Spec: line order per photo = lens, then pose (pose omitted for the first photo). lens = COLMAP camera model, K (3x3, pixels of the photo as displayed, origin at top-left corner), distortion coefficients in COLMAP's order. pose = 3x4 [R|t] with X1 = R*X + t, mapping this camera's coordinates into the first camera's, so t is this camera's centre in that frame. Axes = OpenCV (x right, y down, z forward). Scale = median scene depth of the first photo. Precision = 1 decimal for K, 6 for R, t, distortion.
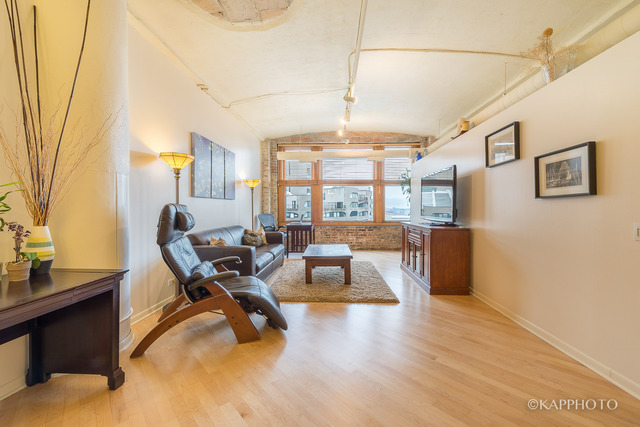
lens RADIAL K [[249.5, 0, 328.8], [0, 249.5, 211.4], [0, 0, 1]] dist [0.002902, -0.000060]
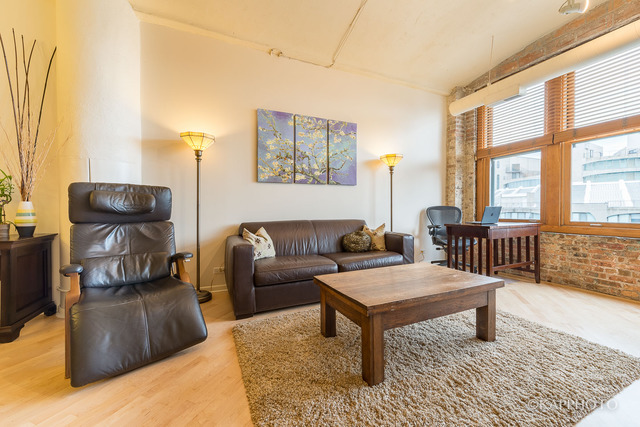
lens RADIAL K [[262.1, 0, 320.0], [0, 262.1, 213.5], [0, 0, 1]] dist [0.010312, -0.000006]
pose [[0.443470, 0.005075, -0.896275, 0.202261], [-0.004709, 0.999983, 0.003333, 0.025536], [0.896277, 0.002742, 0.443486, 0.404764]]
